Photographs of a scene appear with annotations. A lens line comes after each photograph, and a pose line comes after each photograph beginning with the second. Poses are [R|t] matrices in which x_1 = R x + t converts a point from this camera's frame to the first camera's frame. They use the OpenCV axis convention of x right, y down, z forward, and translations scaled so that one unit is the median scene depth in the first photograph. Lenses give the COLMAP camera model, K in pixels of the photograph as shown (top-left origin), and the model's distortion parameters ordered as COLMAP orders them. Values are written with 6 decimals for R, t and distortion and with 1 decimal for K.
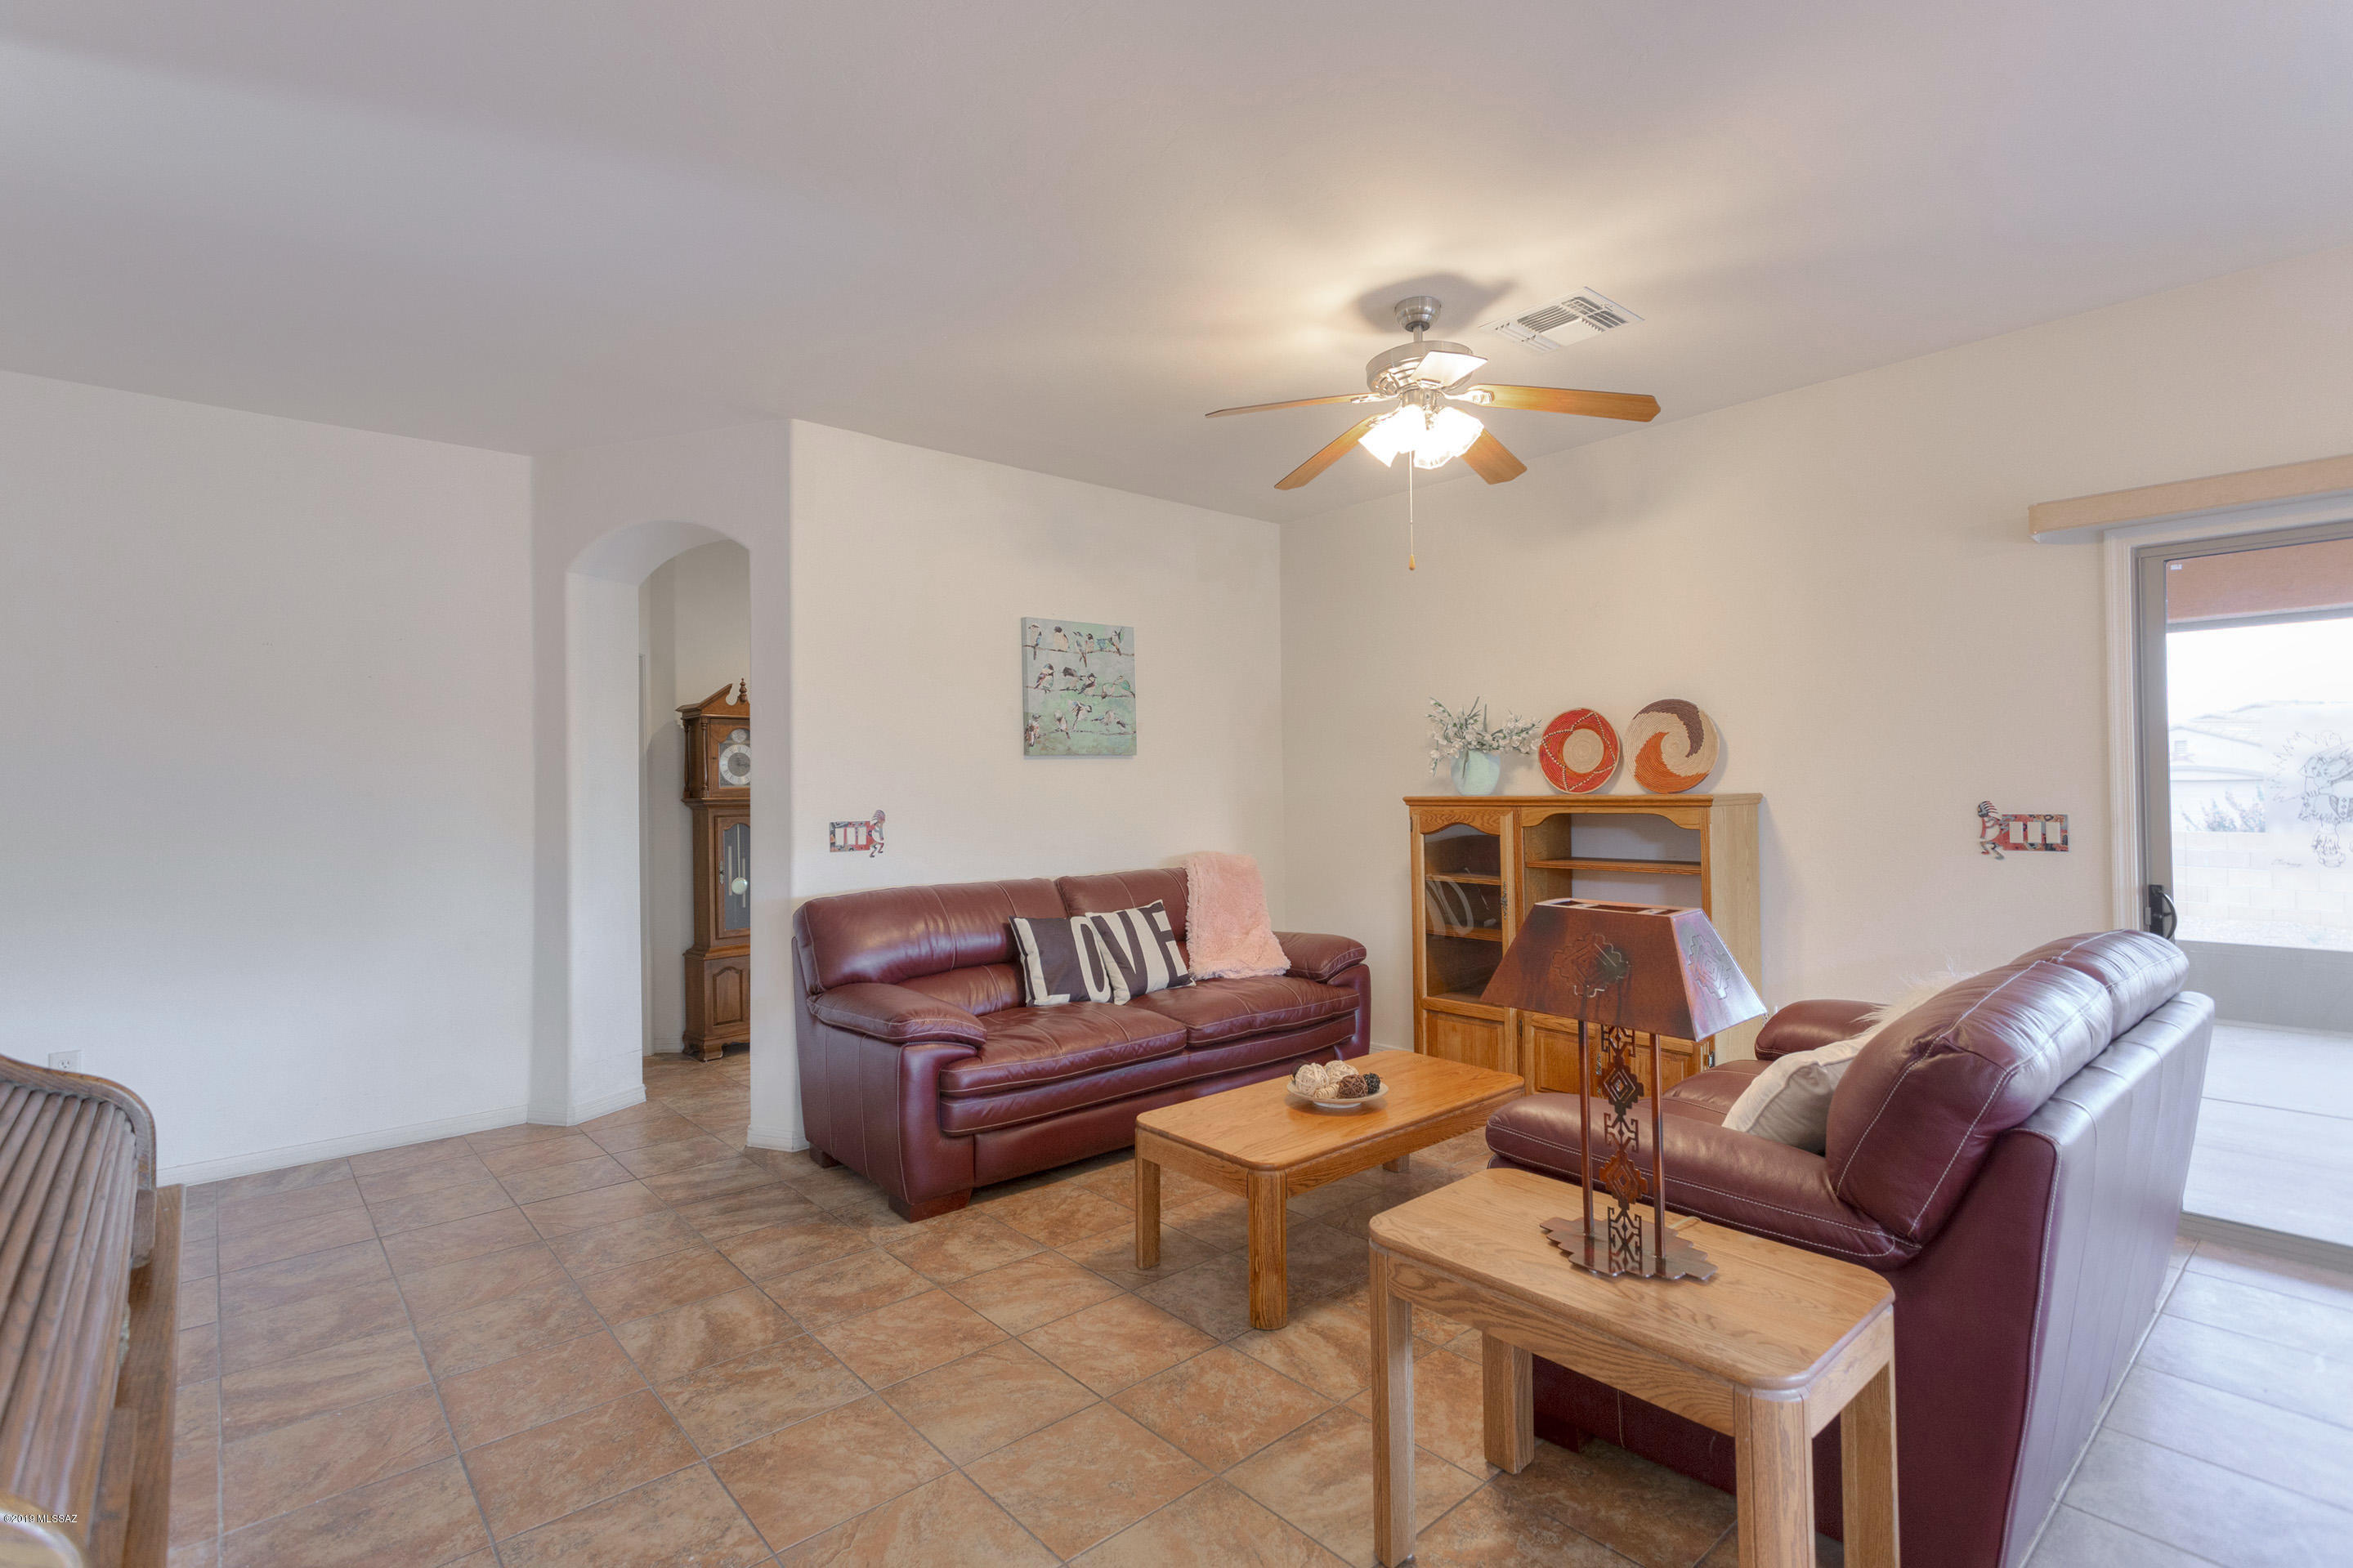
lens RADIAL K [[1102.5, 0, 1176.0], [0, 1102.5, 772.3], [0, 0, 1]] dist [0.006523, 0.000624]
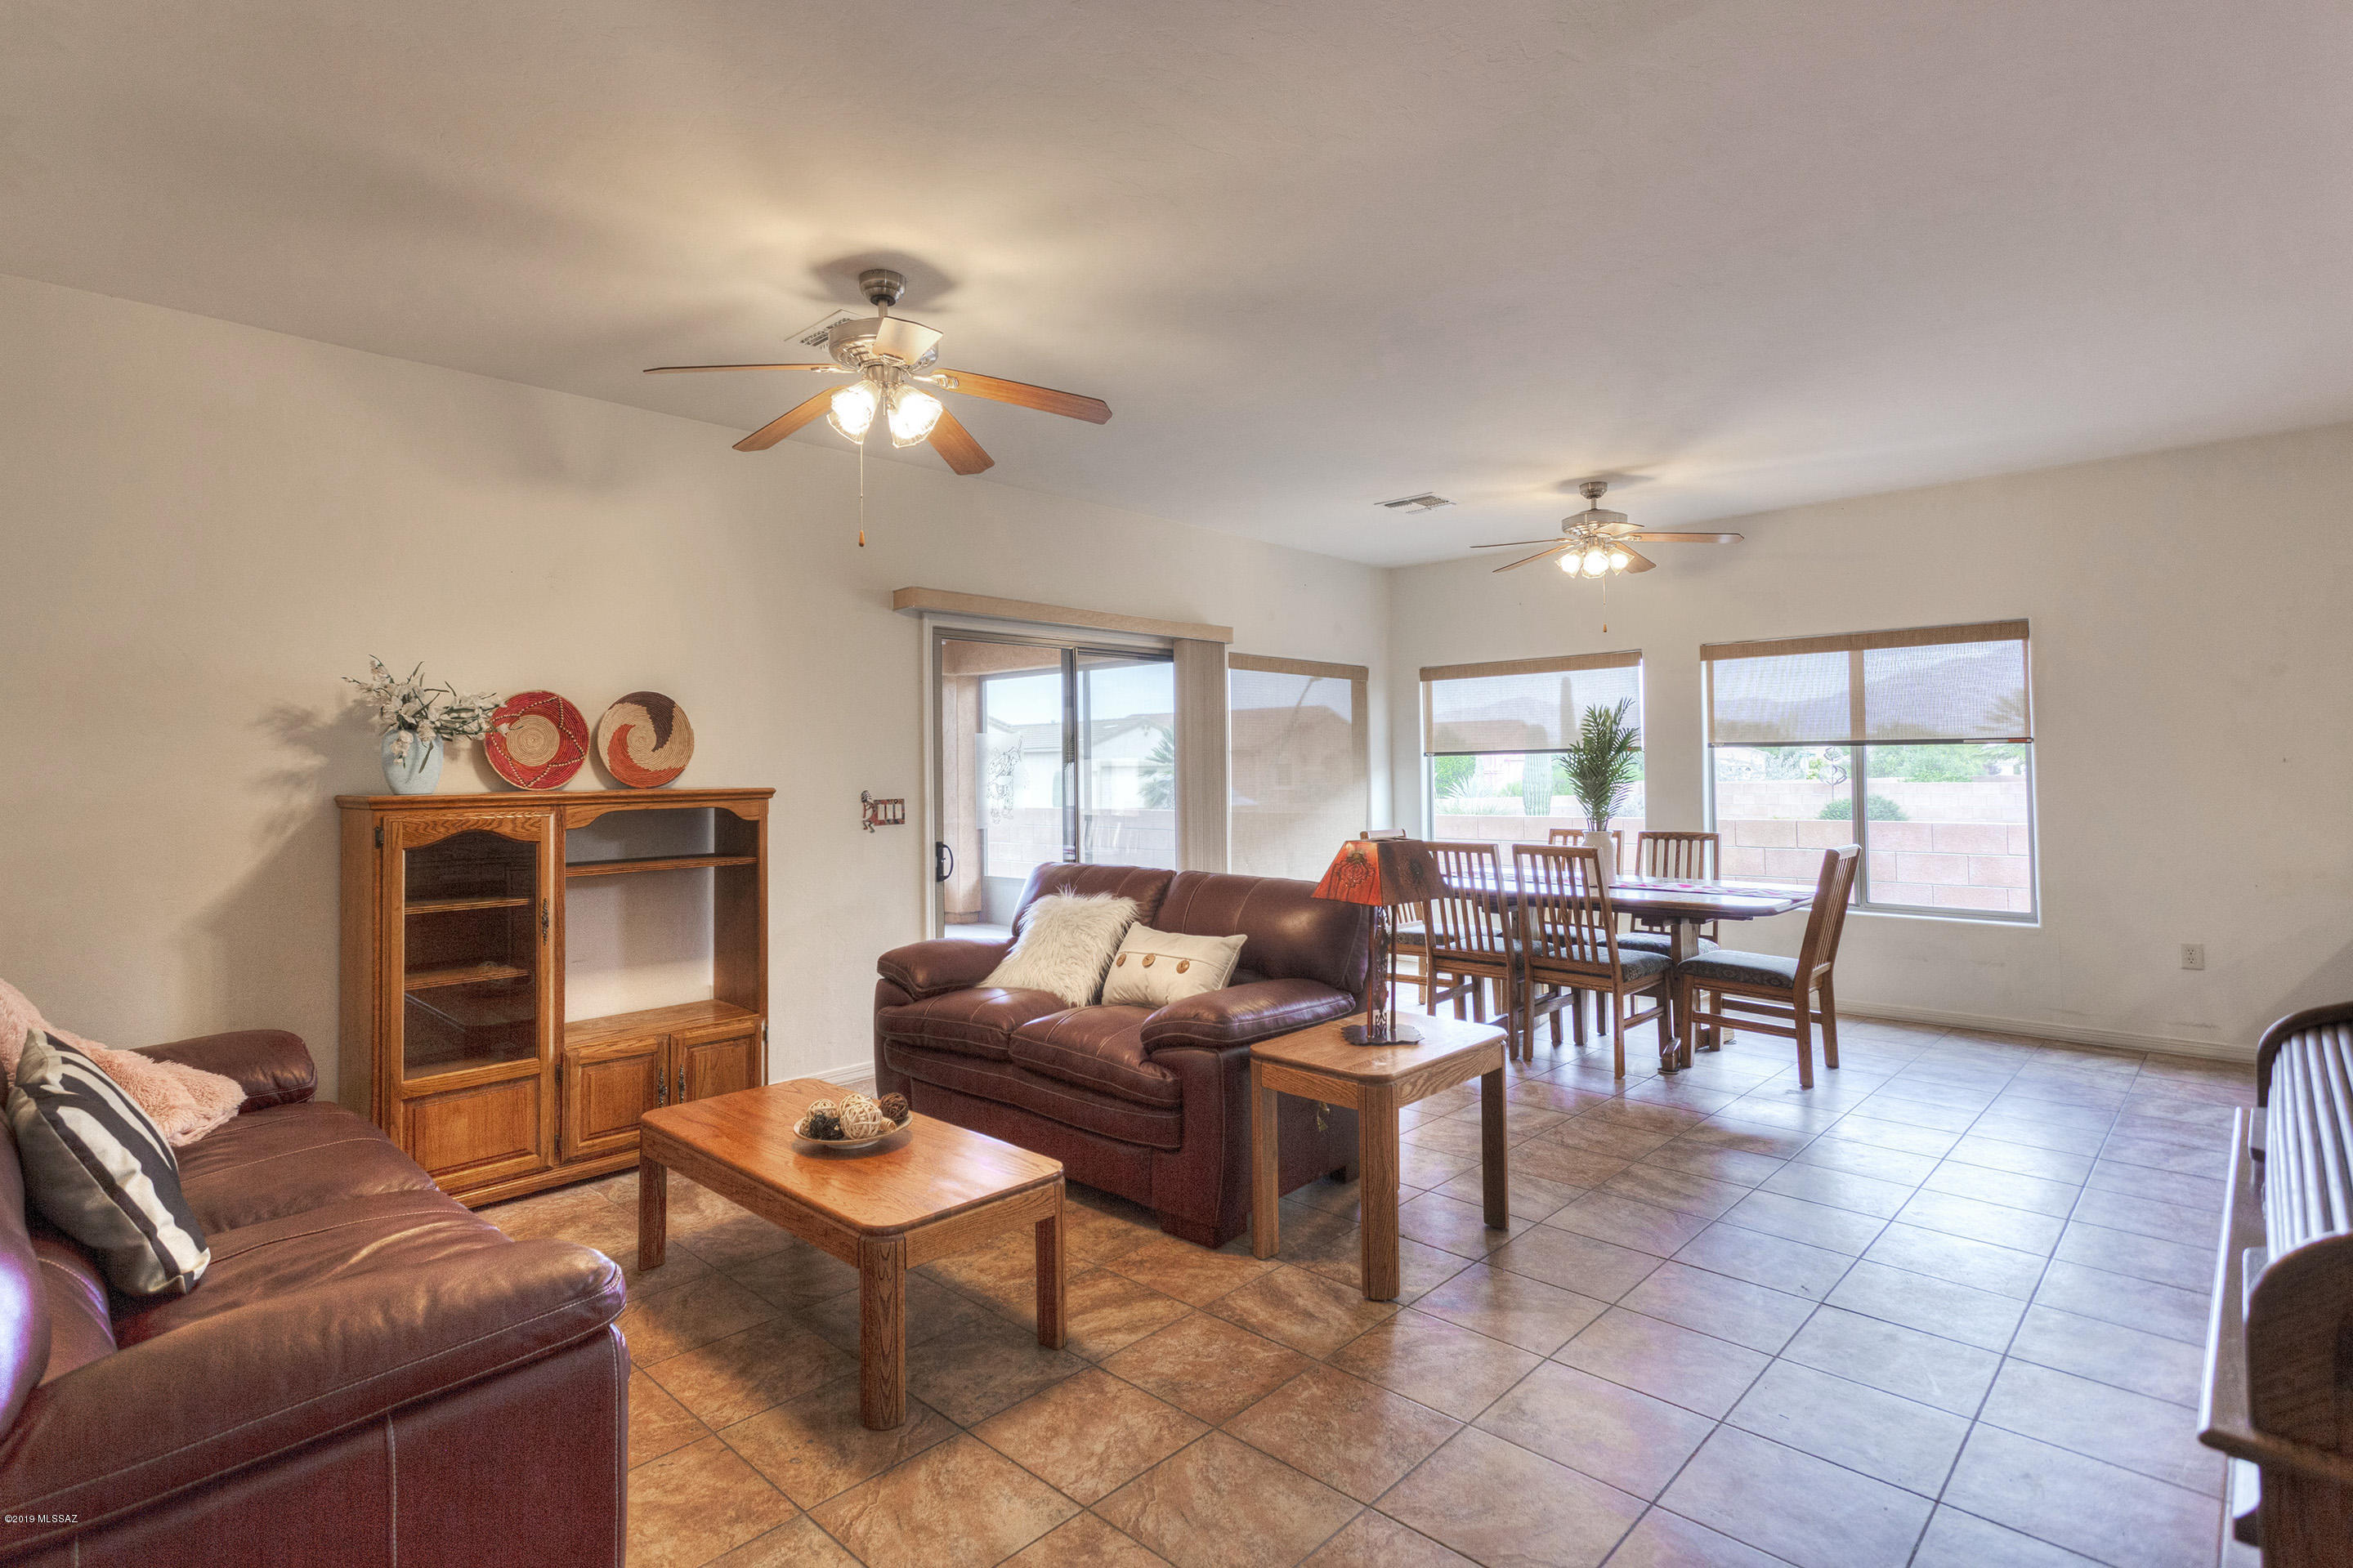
lens RADIAL K [[1158.3, 0, 1140.5], [0, 1158.3, 735.8], [0, 0, 1]] dist [0.000567, 0.000237]
pose [[-0.081170, 0.040629, 0.995872, -0.576761], [-0.002970, 0.999155, -0.041005, 0.012787], [-0.996696, -0.006286, -0.080981, 0.623138]]
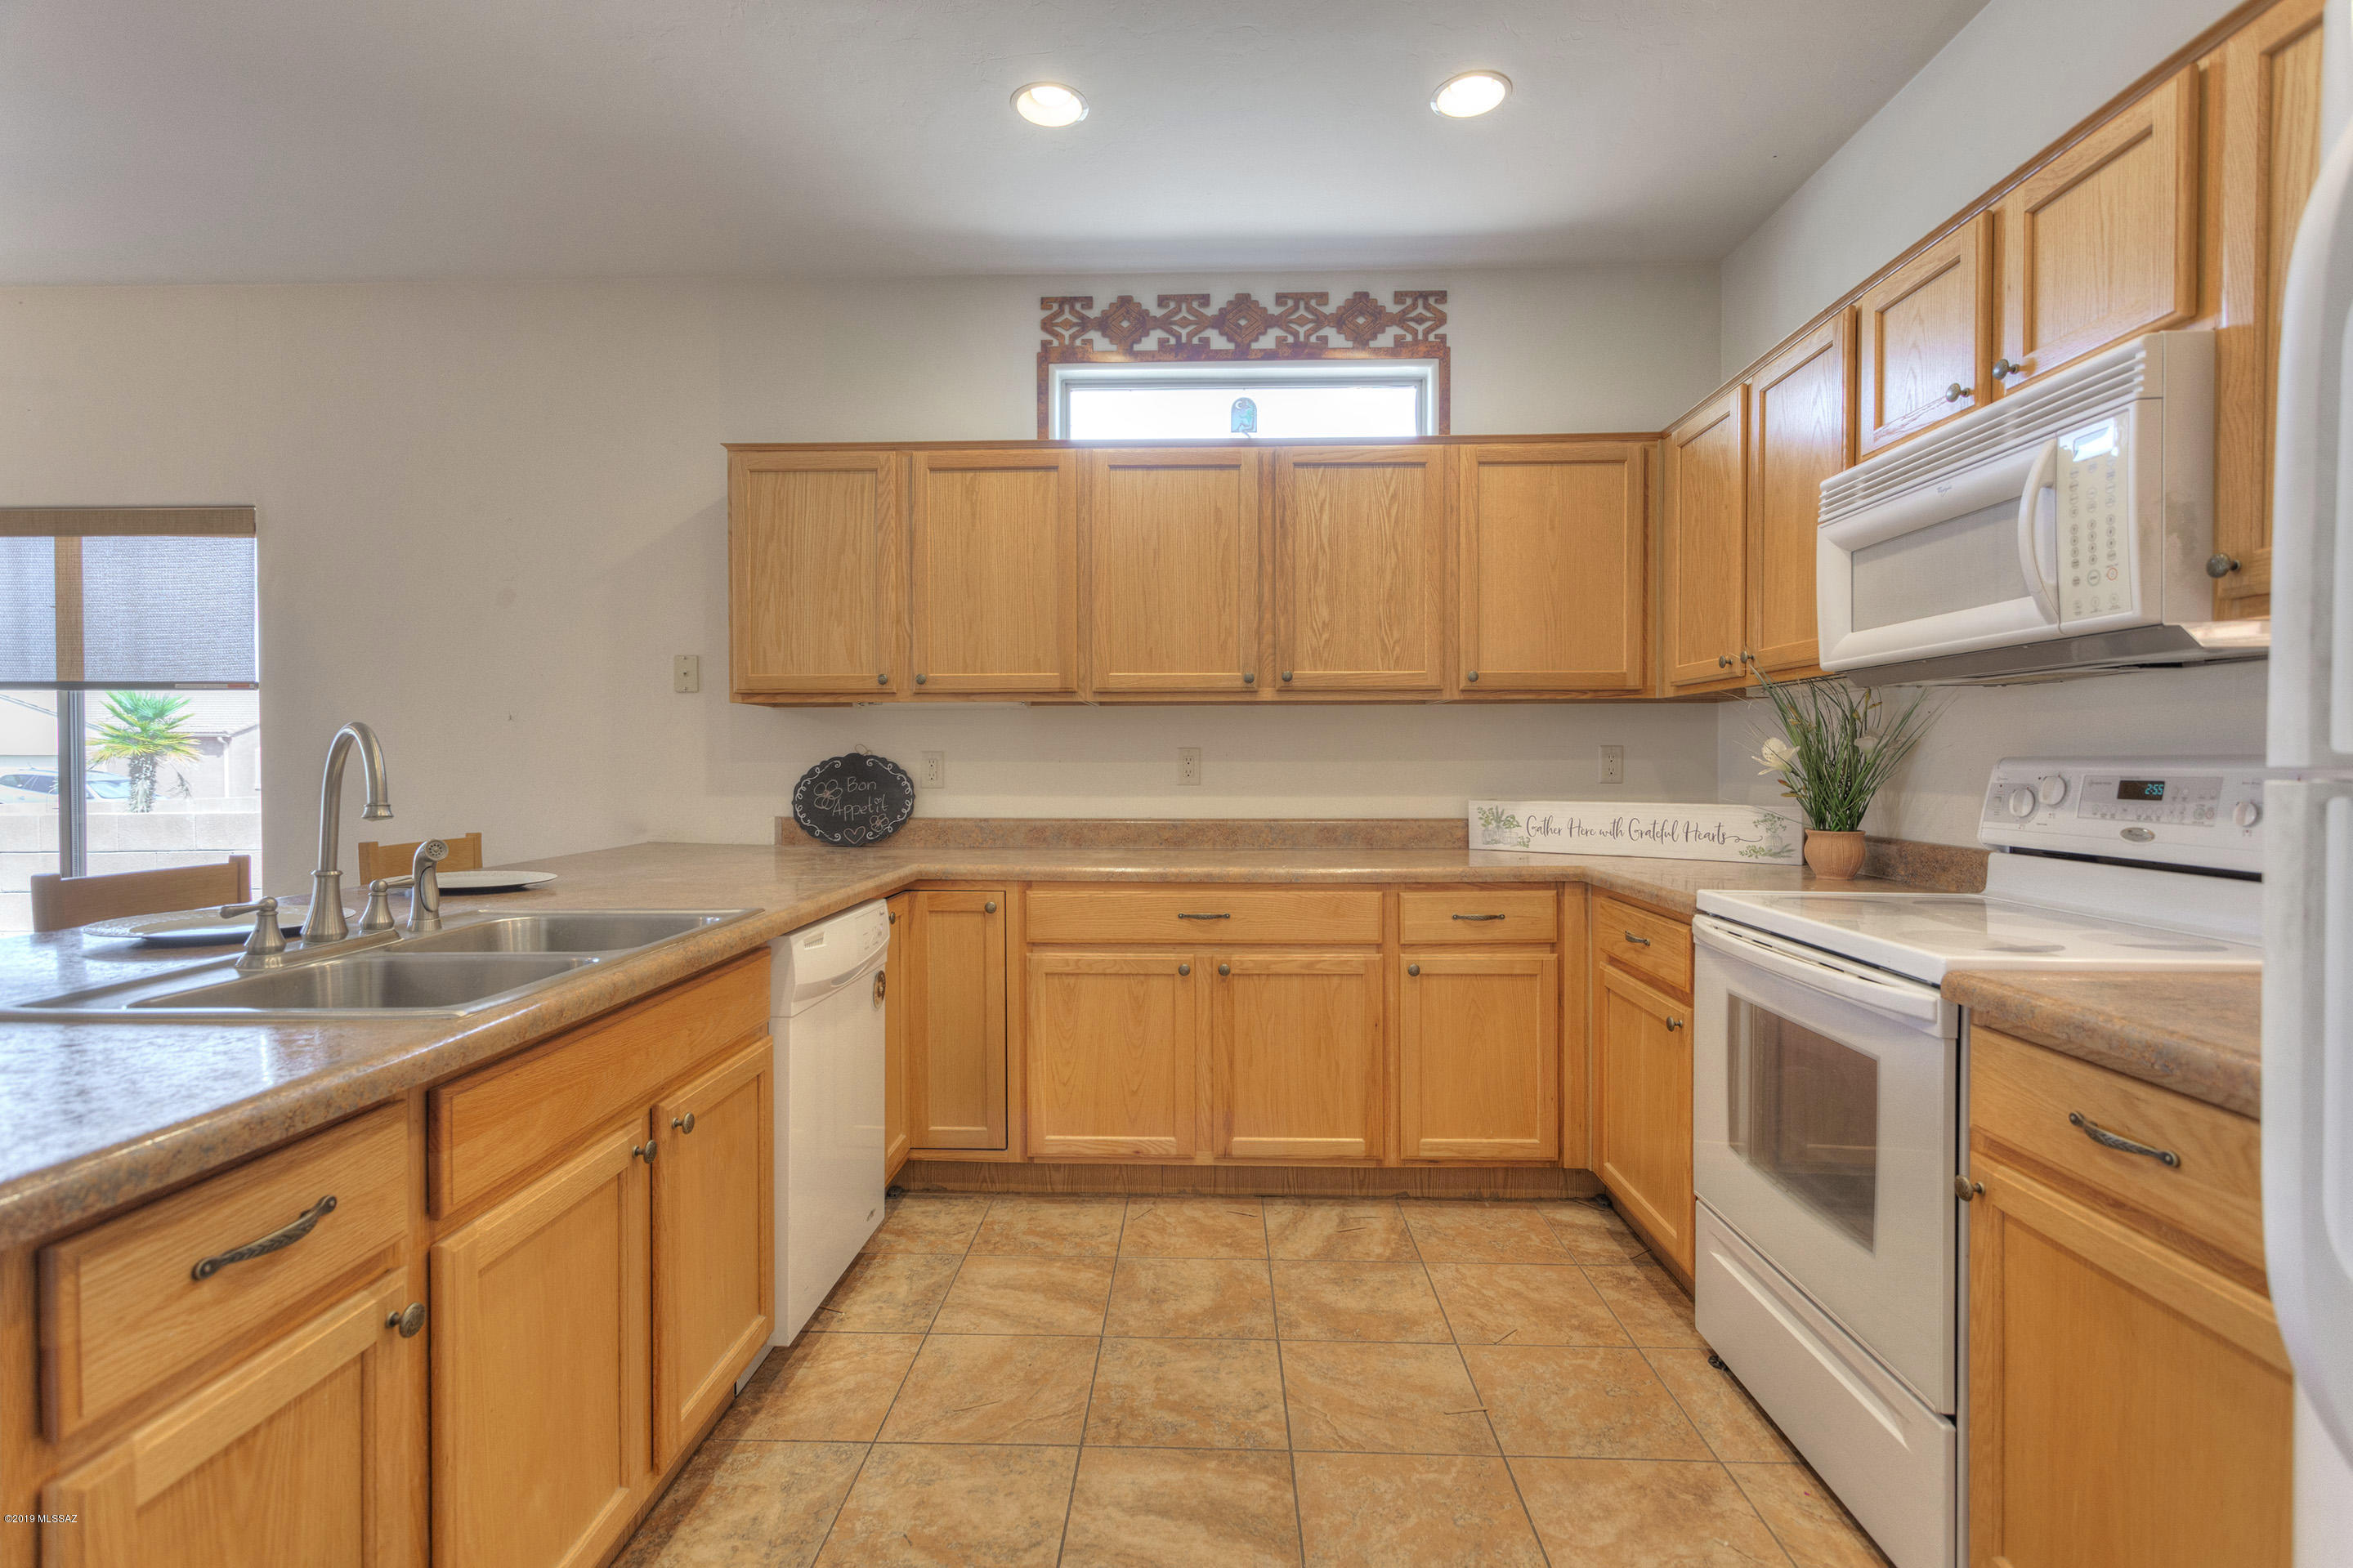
lens RADIAL K [[1102.5, 0, 1176.0], [0, 1102.5, 772.3], [0, 0, 1]] dist [0.006523, 0.000624]
pose [[-0.731924, 0.007624, 0.681343, -0.437642], [0.000812, 0.999946, -0.010317, 0.033738], [-0.681385, -0.006998, -0.731891, -0.322538]]
